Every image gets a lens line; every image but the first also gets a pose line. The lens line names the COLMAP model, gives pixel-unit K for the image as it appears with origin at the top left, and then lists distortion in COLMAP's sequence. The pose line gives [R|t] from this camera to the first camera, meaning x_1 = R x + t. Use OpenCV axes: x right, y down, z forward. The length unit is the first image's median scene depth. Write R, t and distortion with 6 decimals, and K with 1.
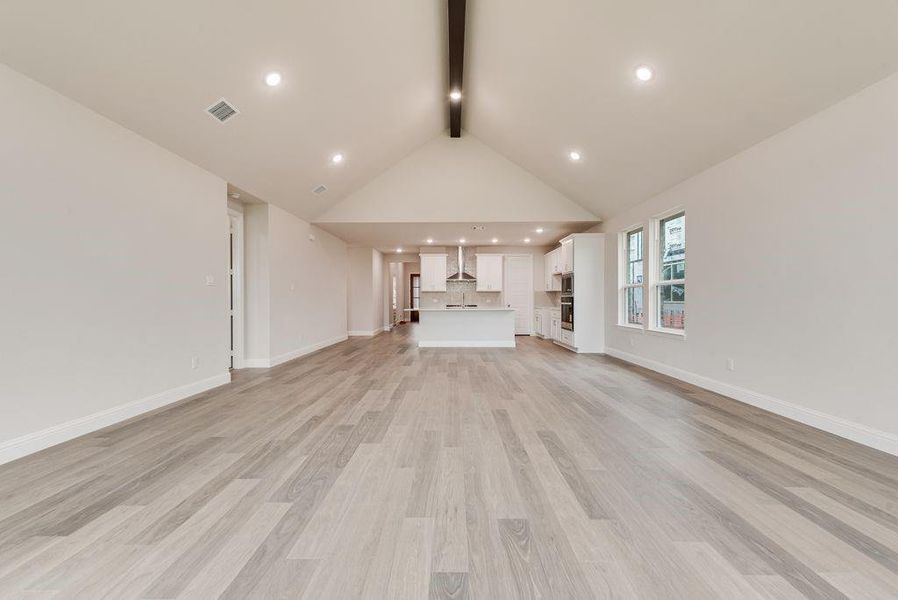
lens RADIAL K [[351.5, 0, 448.9], [0, 351.5, 299.6], [0, 0, 1]] dist [0.001991, 0.000215]
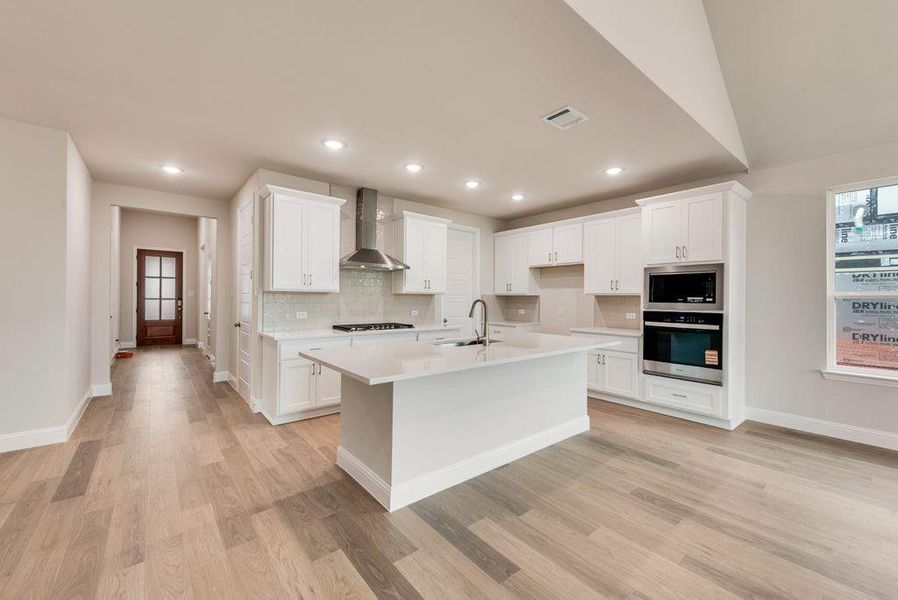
lens RADIAL K [[351.5, 0, 449.4], [0, 351.5, 294.3], [0, 0, 1]] dist [0.001991, 0.000215]
pose [[0.765915, 0.010237, 0.642860, -0.166623], [-0.007191, 0.999947, -0.007356, -0.019337], [-0.642901, 0.001011, 0.765948, 0.613929]]
